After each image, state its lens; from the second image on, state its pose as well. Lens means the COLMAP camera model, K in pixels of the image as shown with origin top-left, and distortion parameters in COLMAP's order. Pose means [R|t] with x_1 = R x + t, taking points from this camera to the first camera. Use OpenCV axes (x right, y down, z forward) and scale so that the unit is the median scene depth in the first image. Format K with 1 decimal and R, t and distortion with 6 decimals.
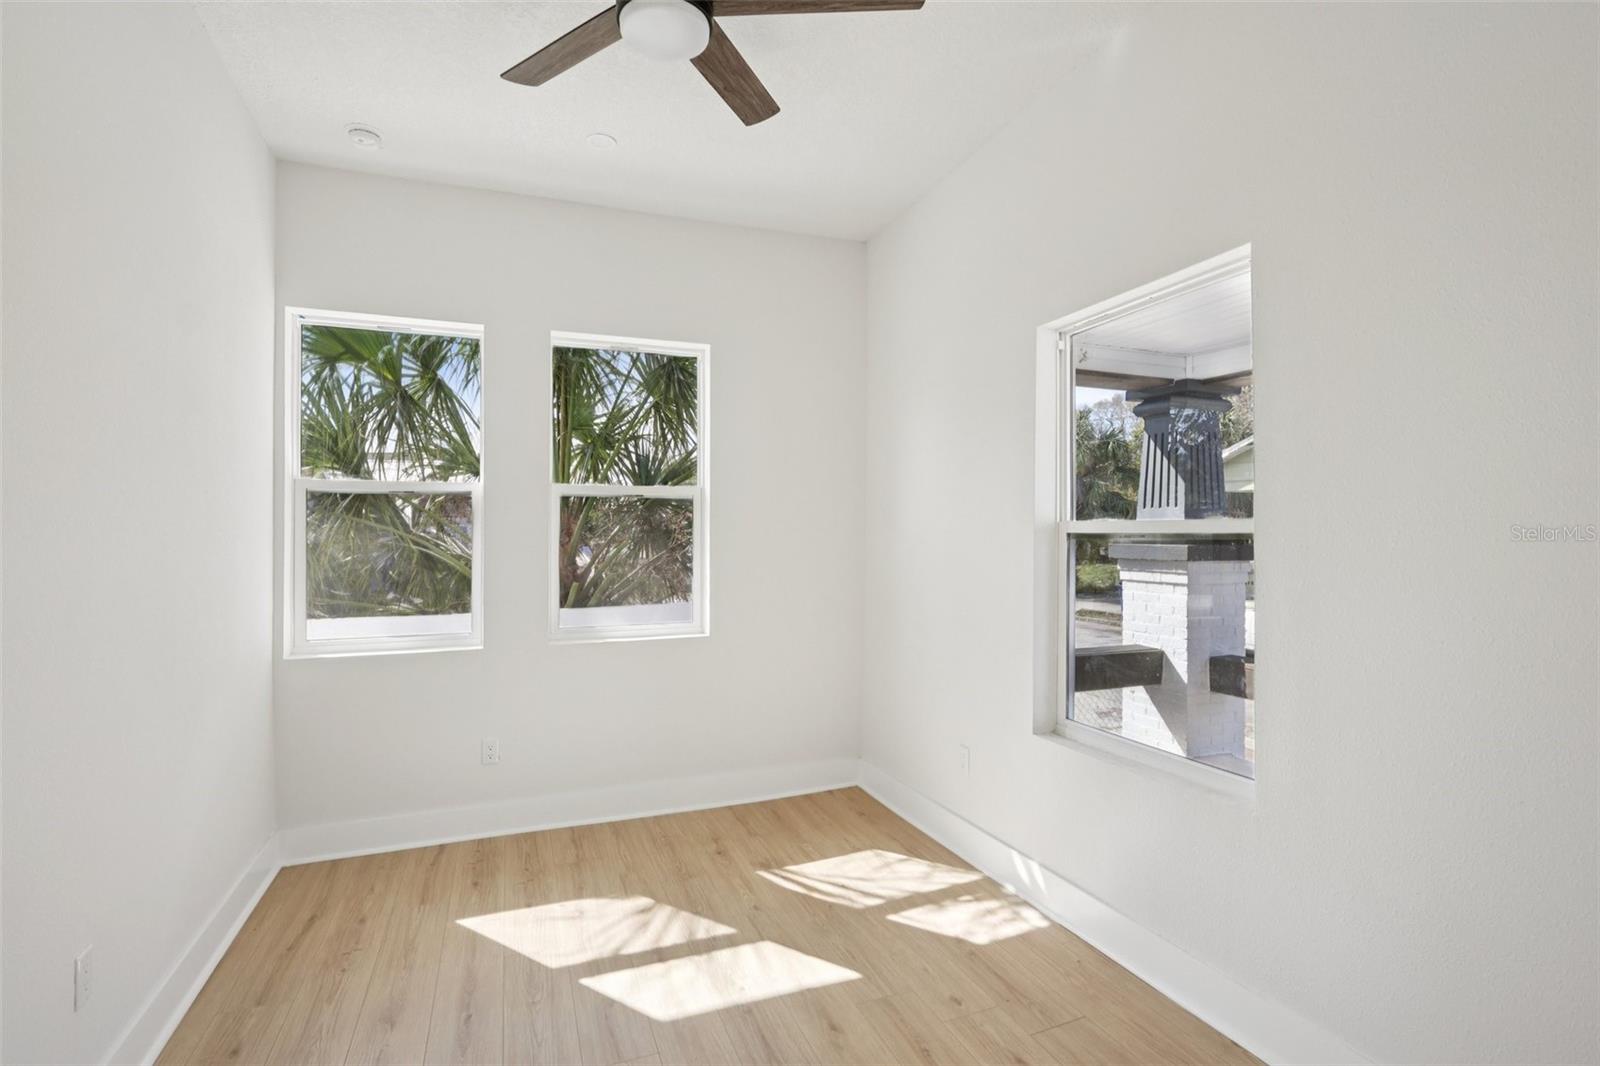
lens RADIAL K [[748.7, 0, 791.8], [0, 748.7, 526.0], [0, 0, 1]] dist [0.001283, -0.001328]
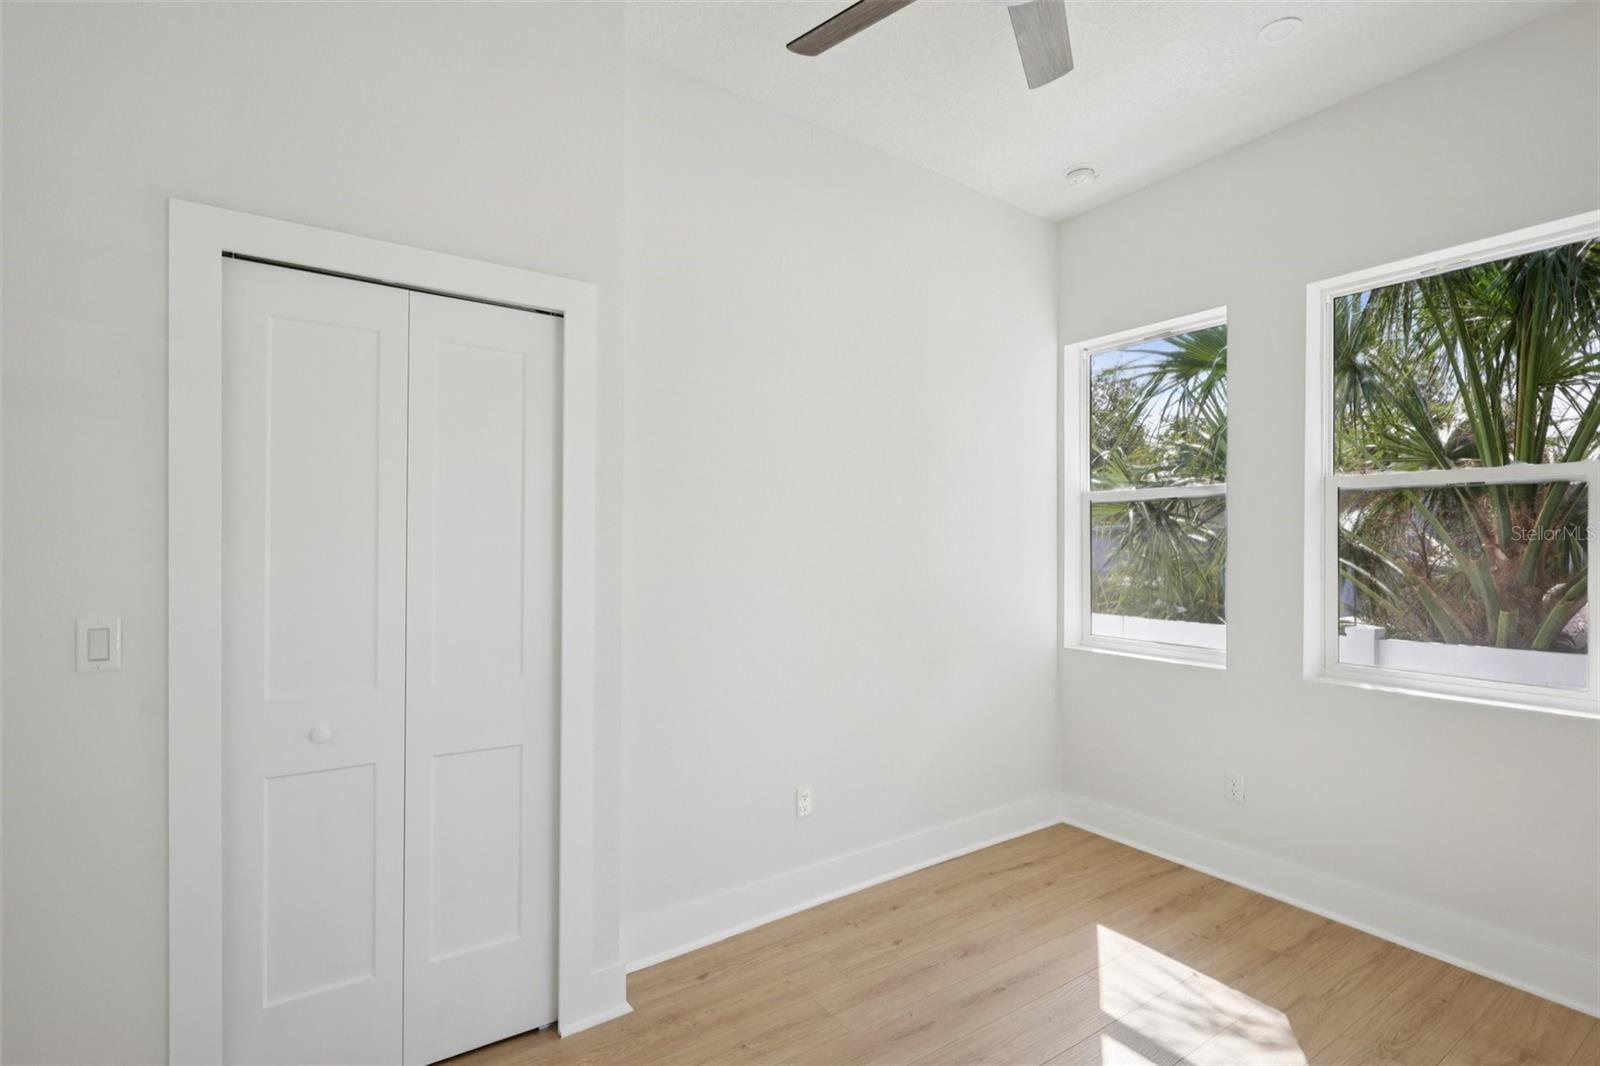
lens RADIAL K [[748.7, 0, 785.8], [0, 748.7, 539.3], [0, 0, 1]] dist [0.001283, -0.001328]
pose [[0.228591, 0.004677, -0.973511, 0.366646], [0.004936, 0.999970, 0.005963, 0.001069], [0.973510, -0.006169, 0.228561, 0.308745]]
